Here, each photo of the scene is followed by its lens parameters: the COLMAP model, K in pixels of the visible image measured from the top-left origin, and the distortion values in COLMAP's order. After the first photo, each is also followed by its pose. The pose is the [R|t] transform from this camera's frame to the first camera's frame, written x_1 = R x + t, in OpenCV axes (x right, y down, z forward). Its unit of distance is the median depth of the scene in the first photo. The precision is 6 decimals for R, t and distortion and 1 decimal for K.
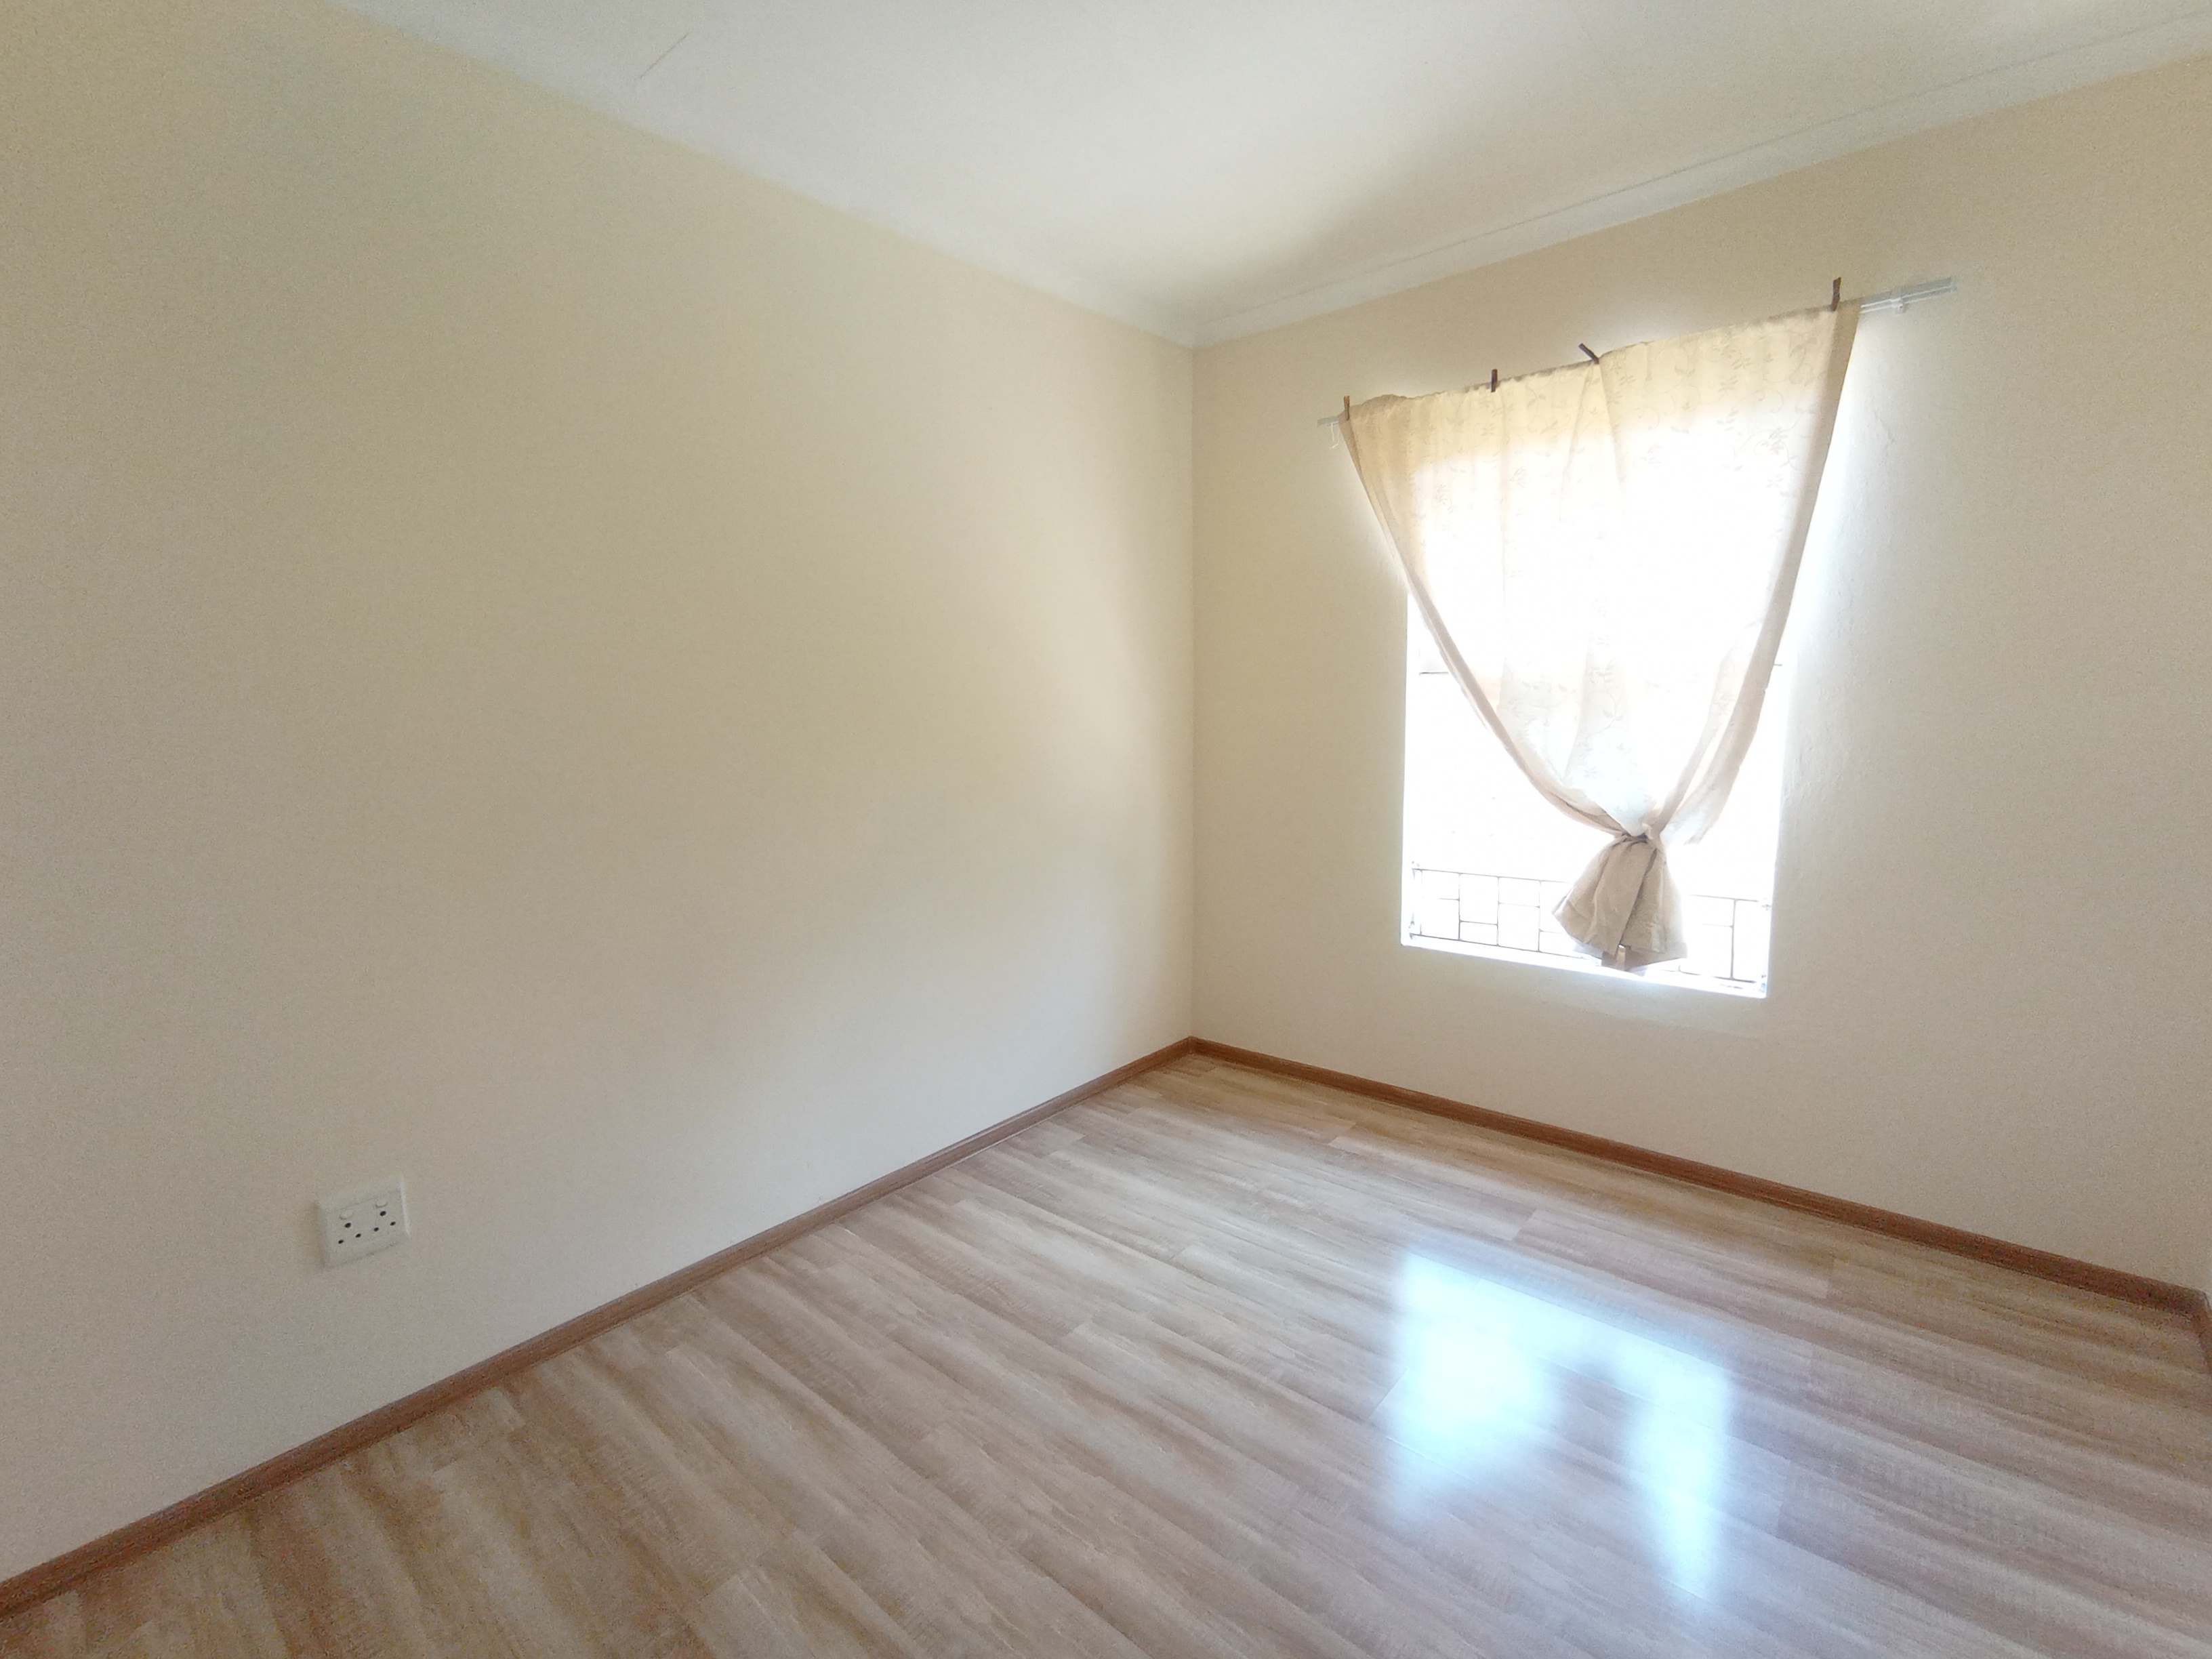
lens RADIAL K [[981.0, 0, 1094.3], [0, 981.0, 846.5], [0, 0, 1]] dist [-0.008820, 0.000764]
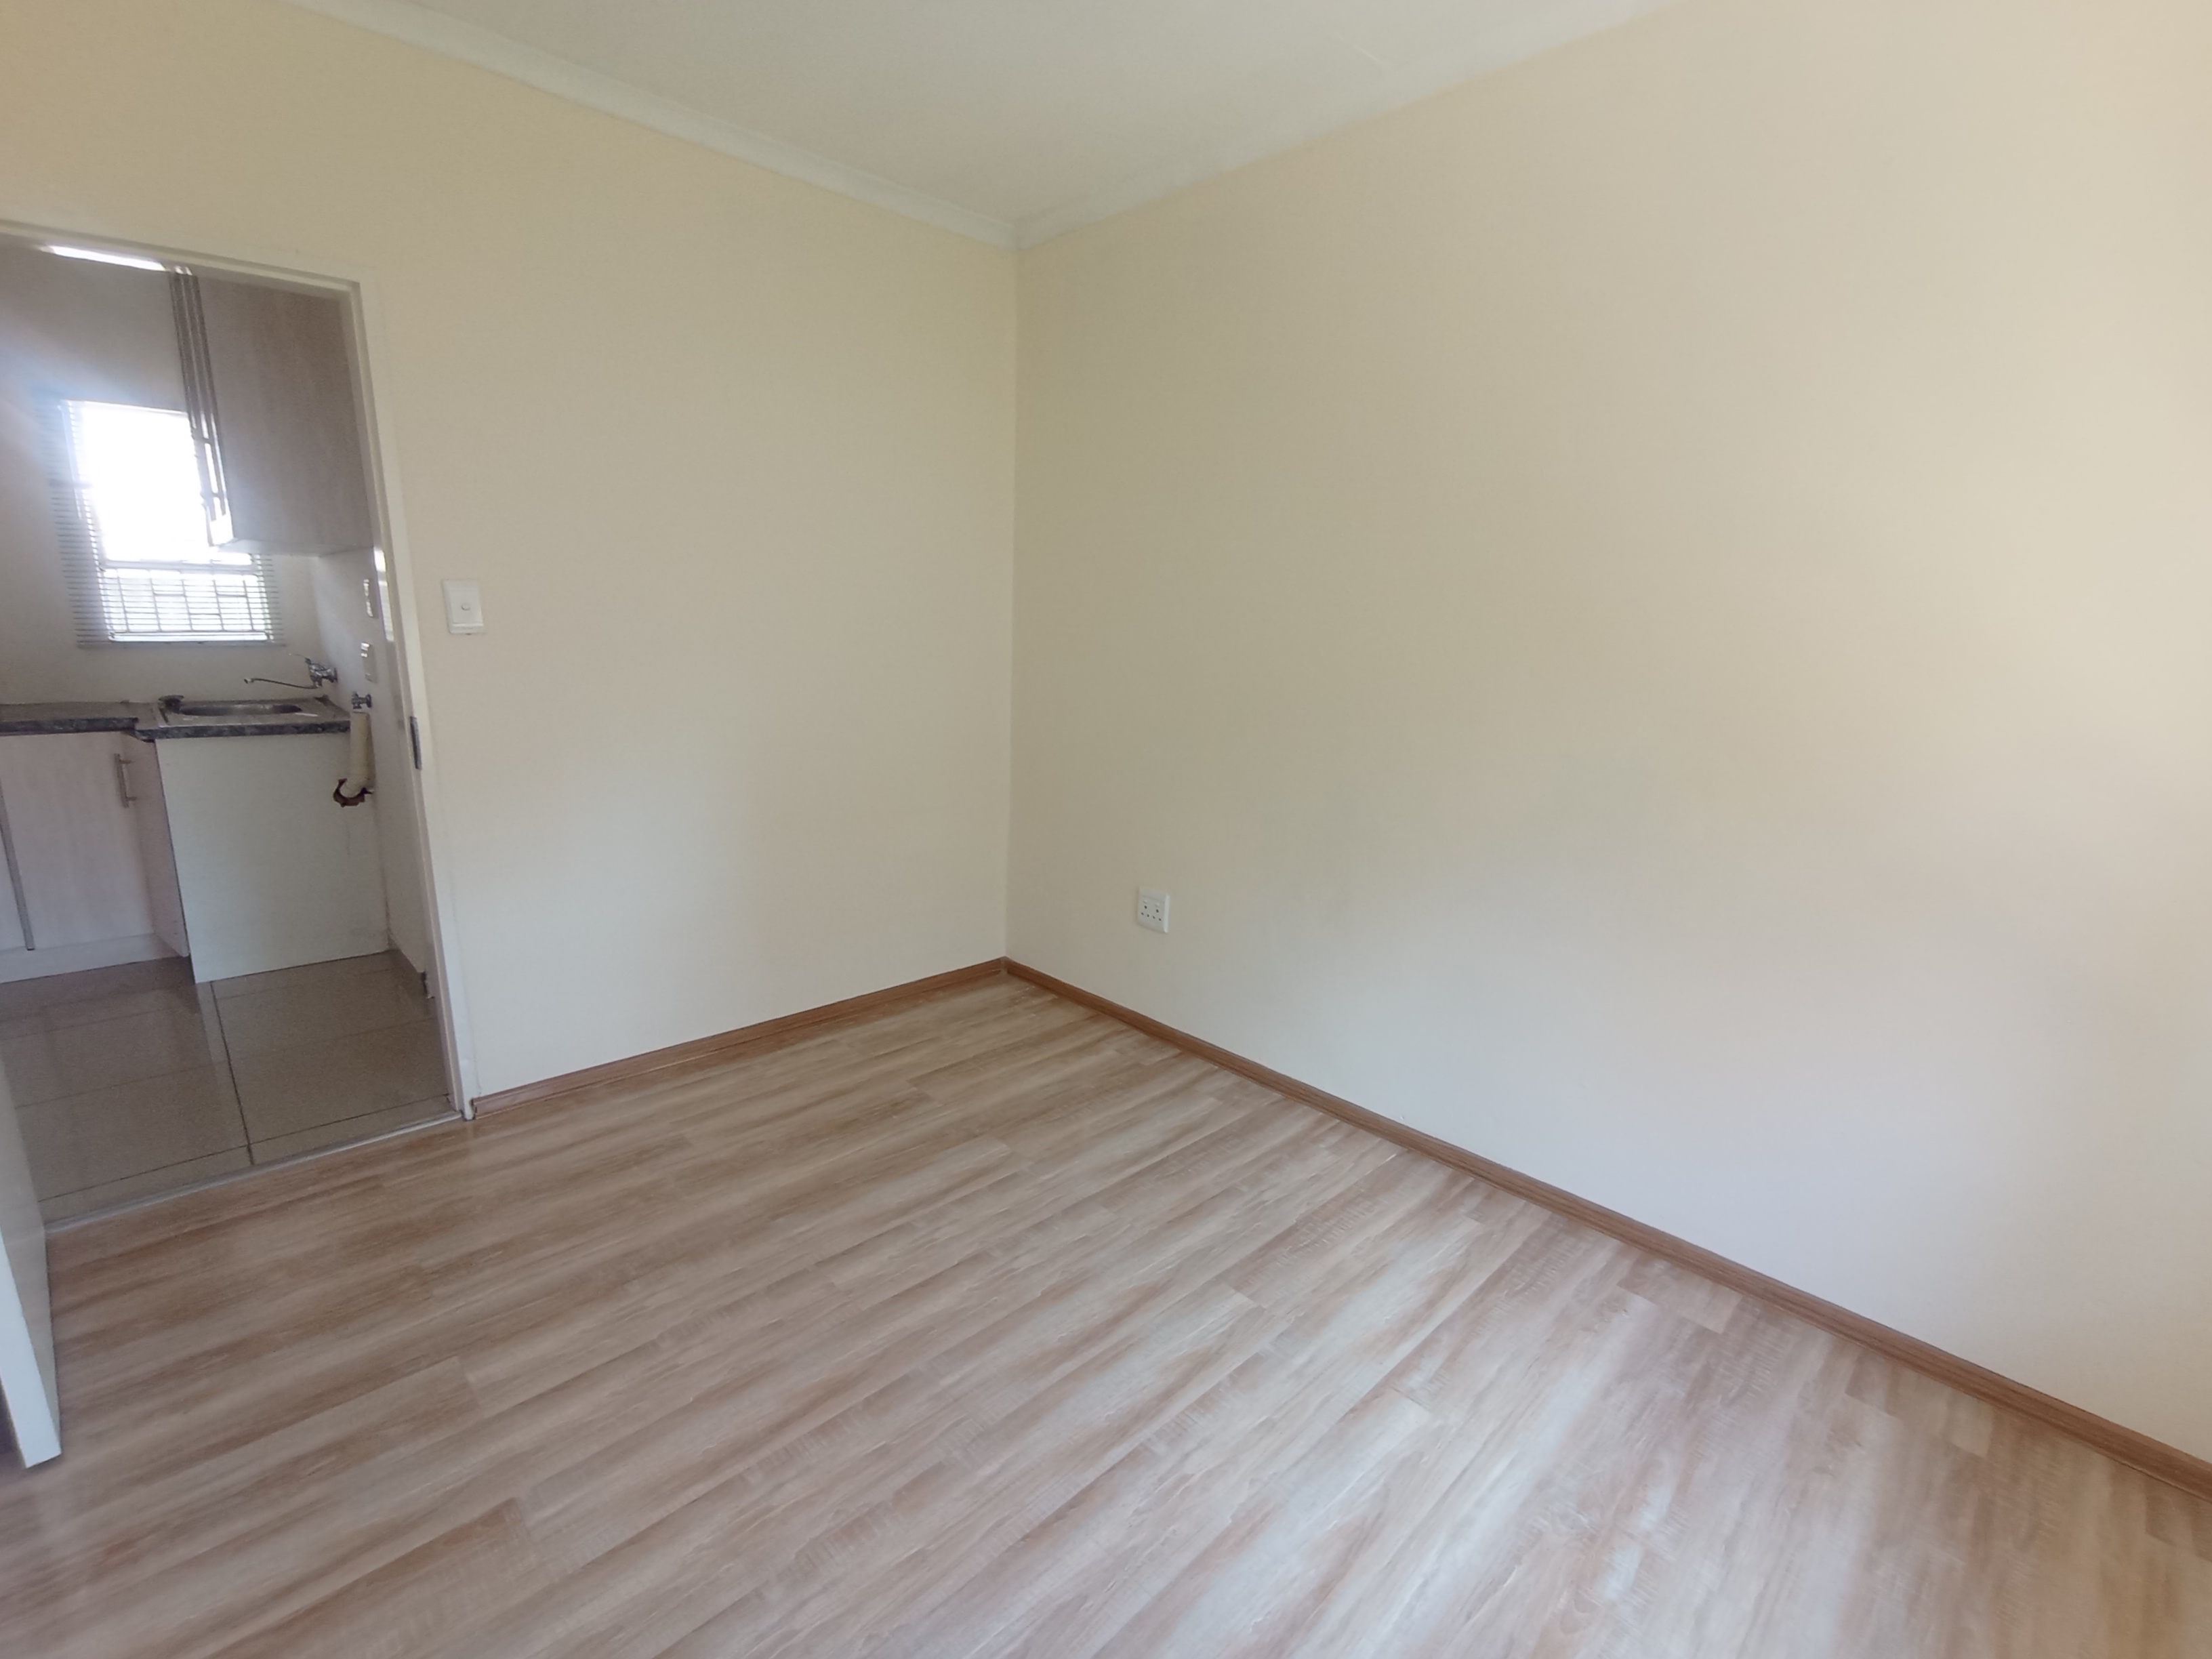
lens RADIAL K [[981.0, 0, 1091.8], [0, 981.0, 826.8], [0, 0, 1]] dist [-0.008820, 0.000764]
pose [[-0.084202, 0.232814, -0.968869, 0.821395], [-0.175416, 0.953674, 0.244408, -0.149562], [0.980887, 0.190535, -0.039462, 0.821194]]
